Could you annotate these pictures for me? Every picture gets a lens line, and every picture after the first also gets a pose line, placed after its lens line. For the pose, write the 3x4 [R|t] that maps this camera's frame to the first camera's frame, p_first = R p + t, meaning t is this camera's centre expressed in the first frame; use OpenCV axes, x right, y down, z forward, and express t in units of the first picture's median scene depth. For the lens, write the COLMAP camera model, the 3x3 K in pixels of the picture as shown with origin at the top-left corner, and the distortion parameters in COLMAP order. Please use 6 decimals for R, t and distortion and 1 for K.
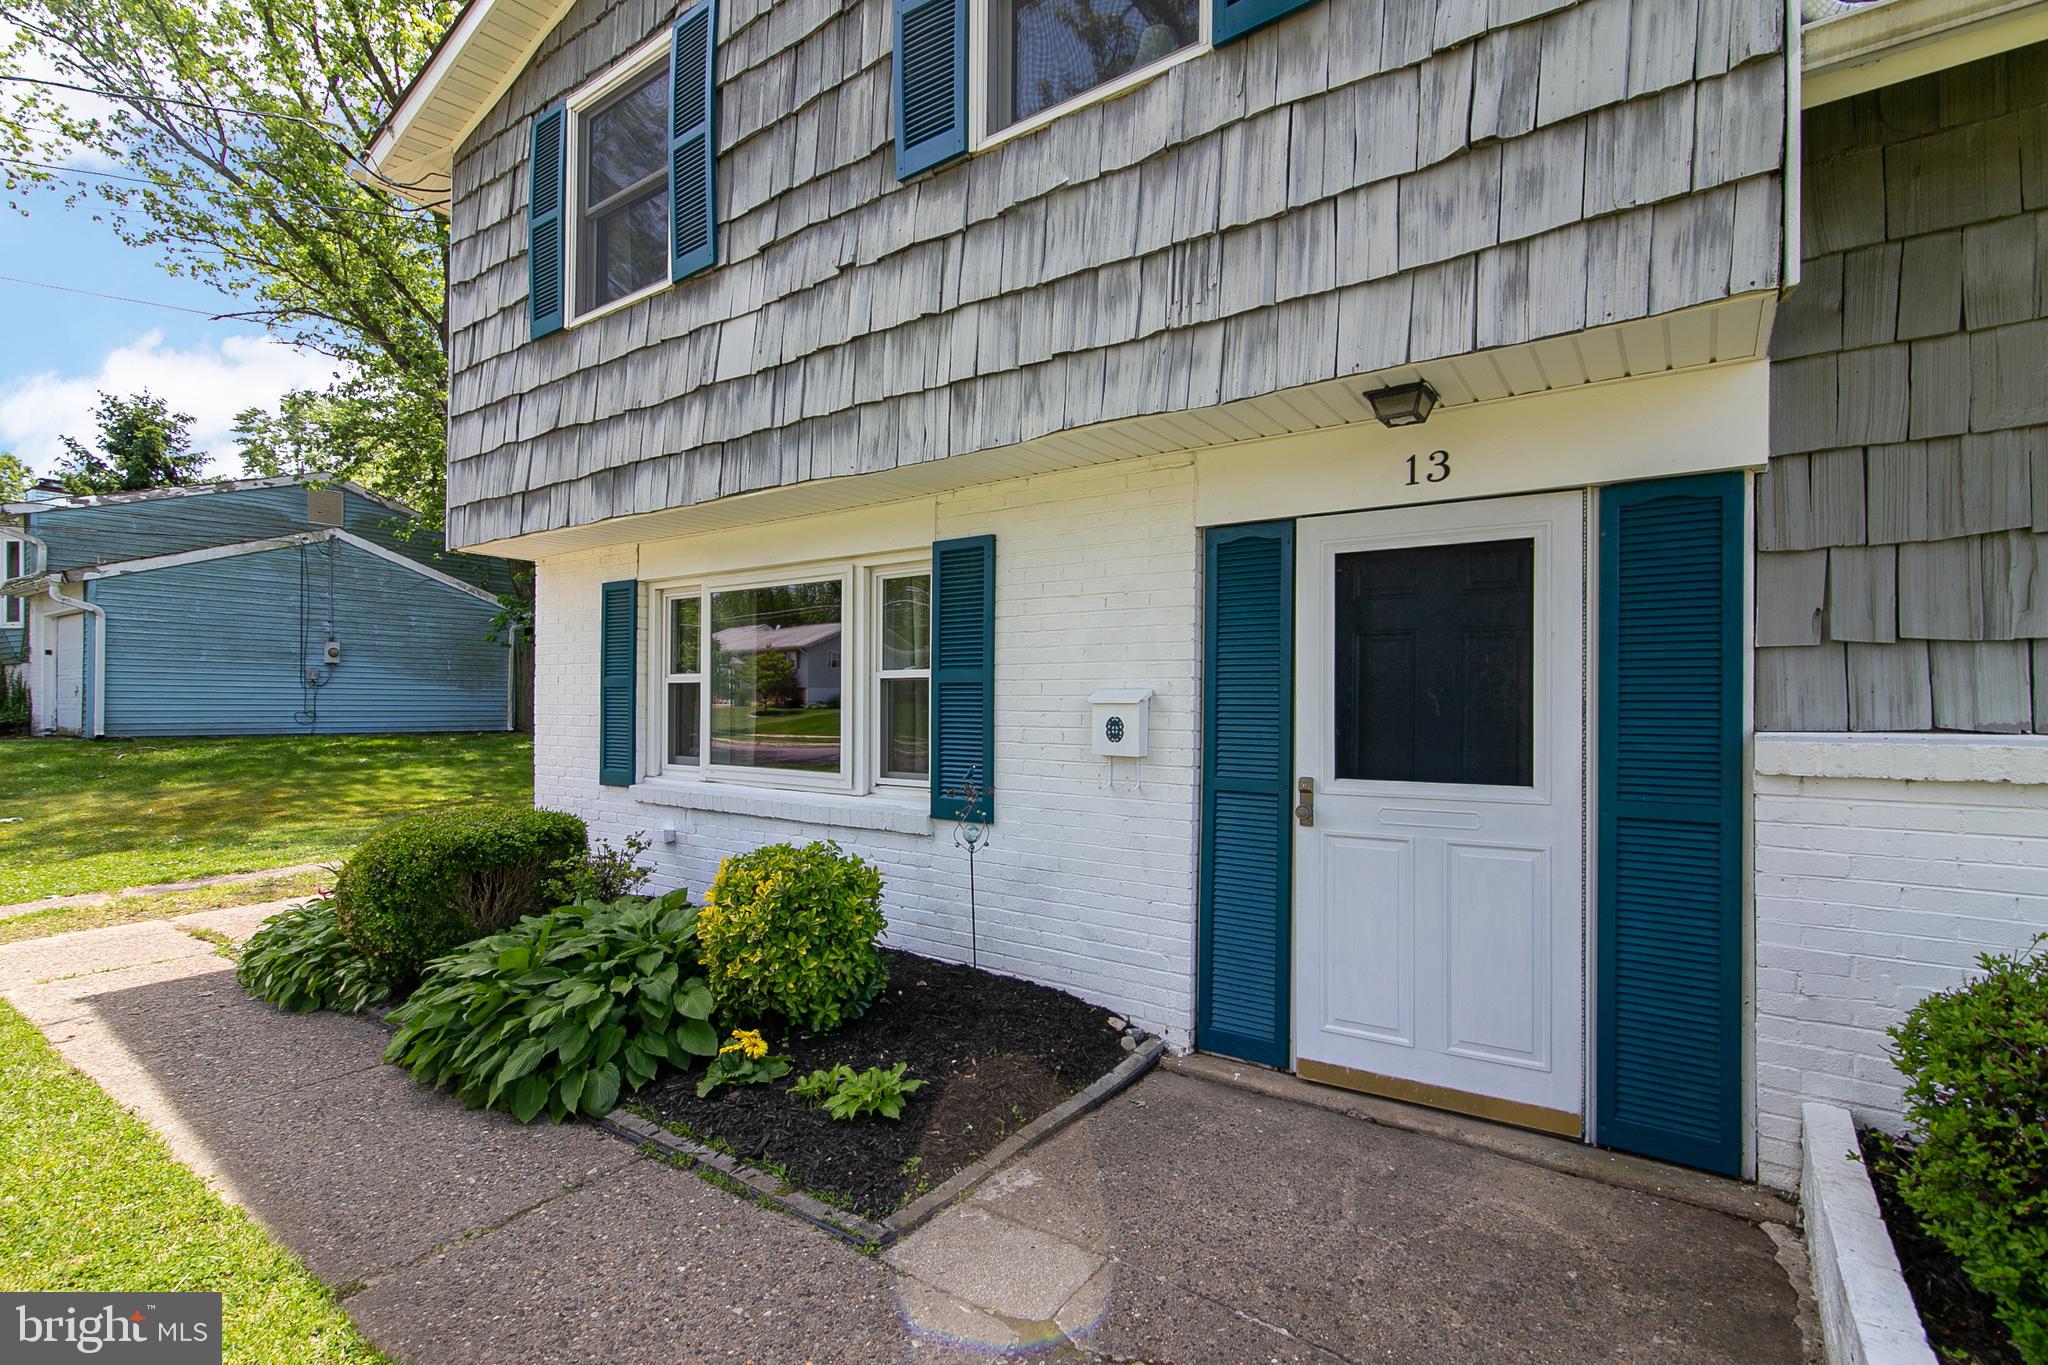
lens RADIAL K [[935.5, 0, 1025.2], [0, 935.5, 702.9], [0, 0, 1]] dist [0.002870, 0.002643]
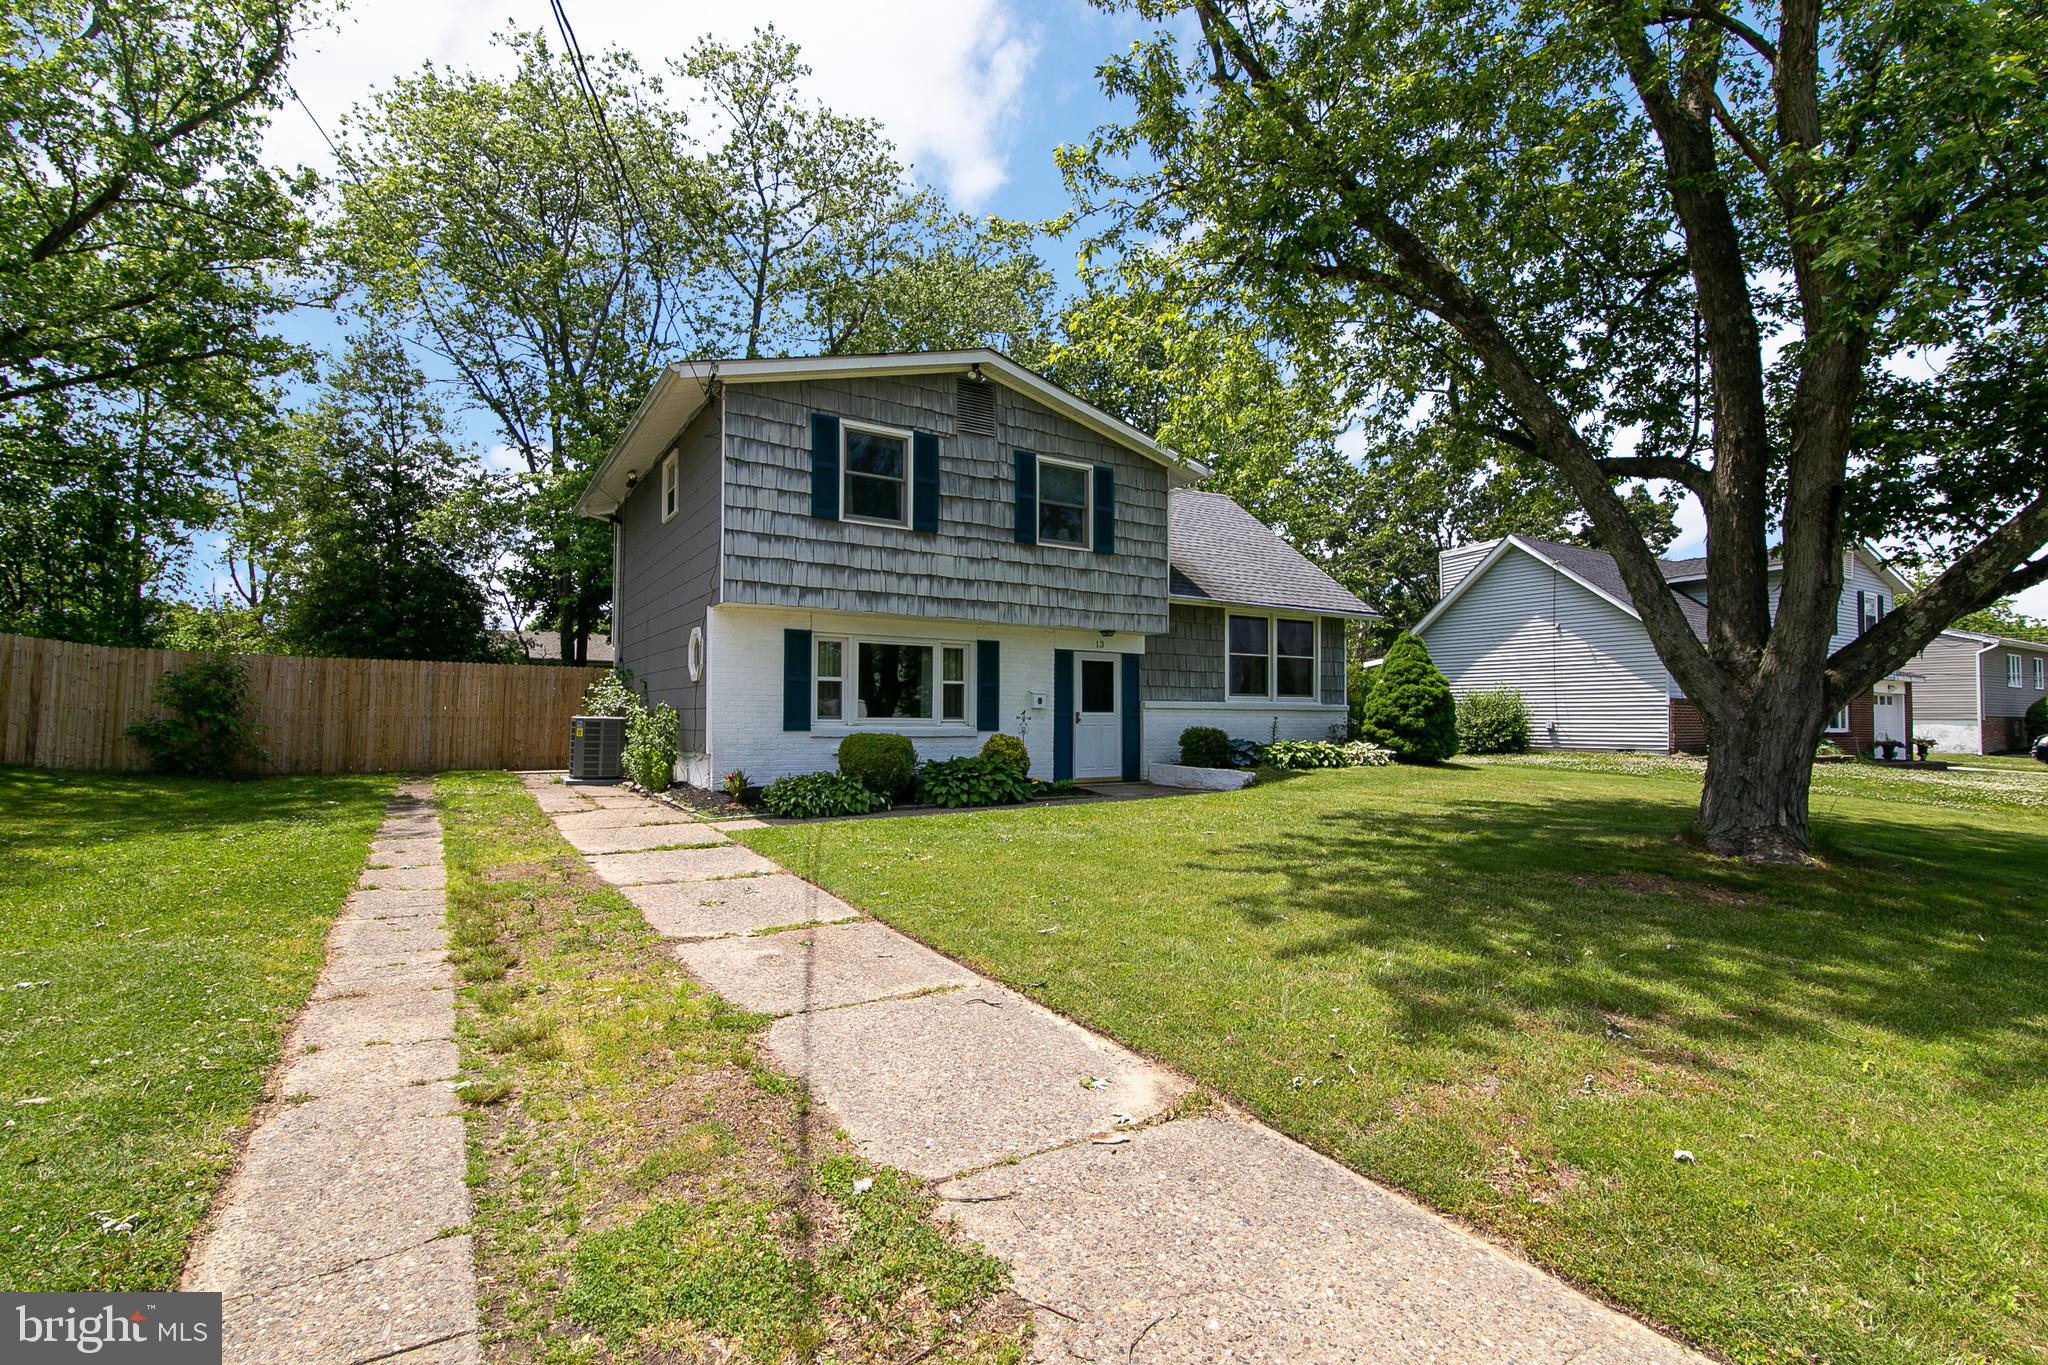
lens RADIAL K [[935.5, 0, 981.1], [0, 935.5, 679.9], [0, 0, 1]] dist [0.002870, 0.002643]
pose [[0.410654, 0.030774, 0.911272, -3.337673], [-0.007981, 0.999513, -0.030158, 0.058253], [-0.911756, 0.005111, 0.410700, -0.307315]]
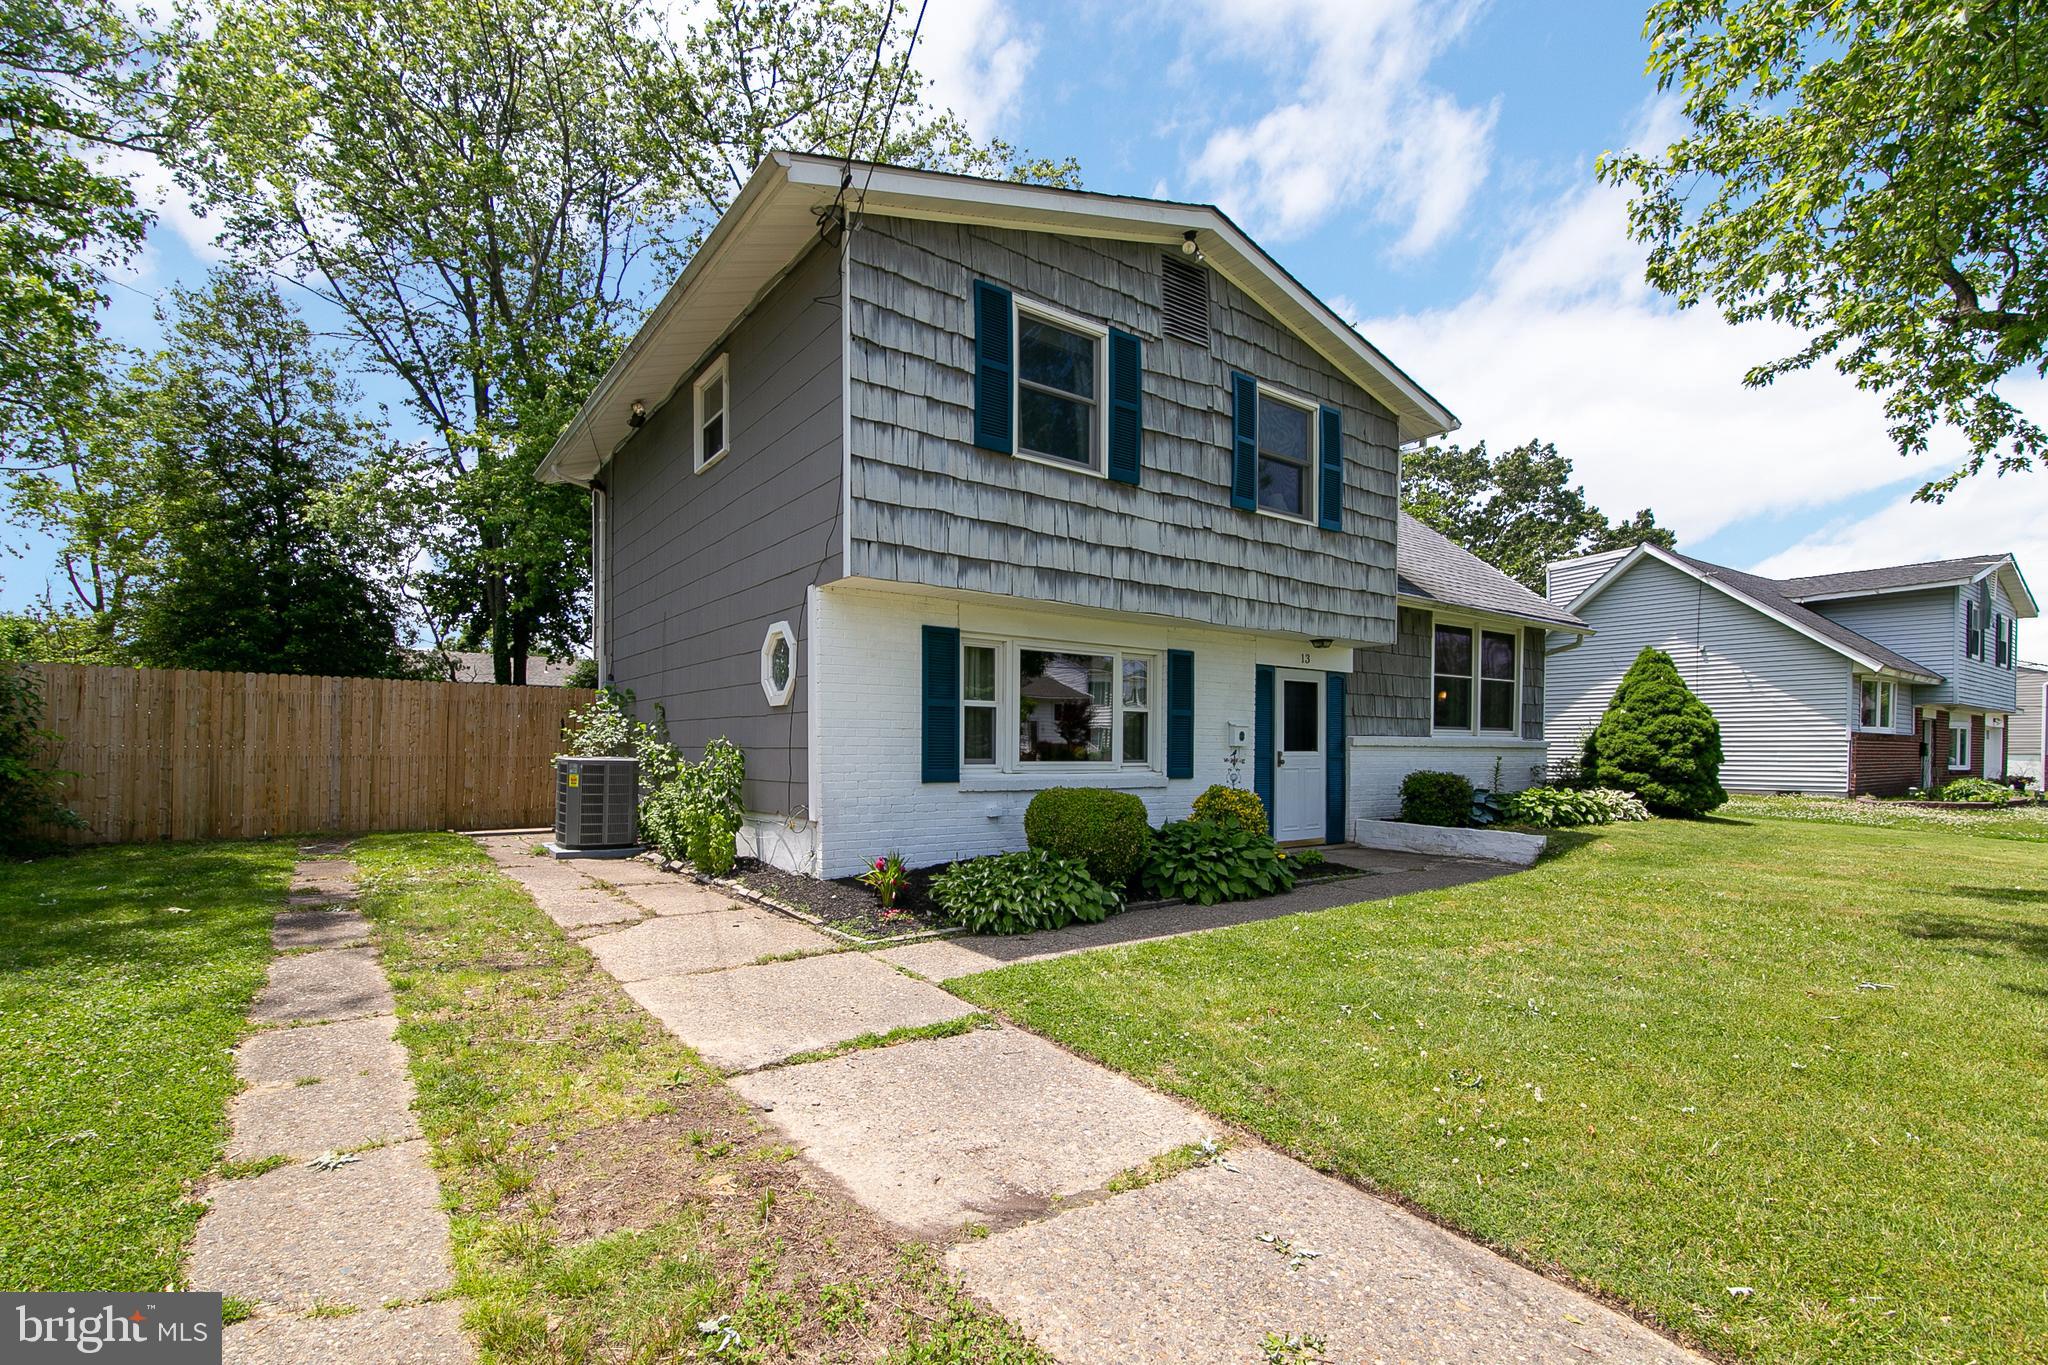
lens RADIAL K [[935.5, 0, 990.9], [0, 935.5, 757.0], [0, 0, 1]] dist [0.002870, 0.002643]
pose [[0.329887, -0.014923, 0.943902, -2.609990], [-0.009456, 0.999773, 0.019111, 0.042632], [-0.943973, -0.015230, 0.329671, 0.784026]]
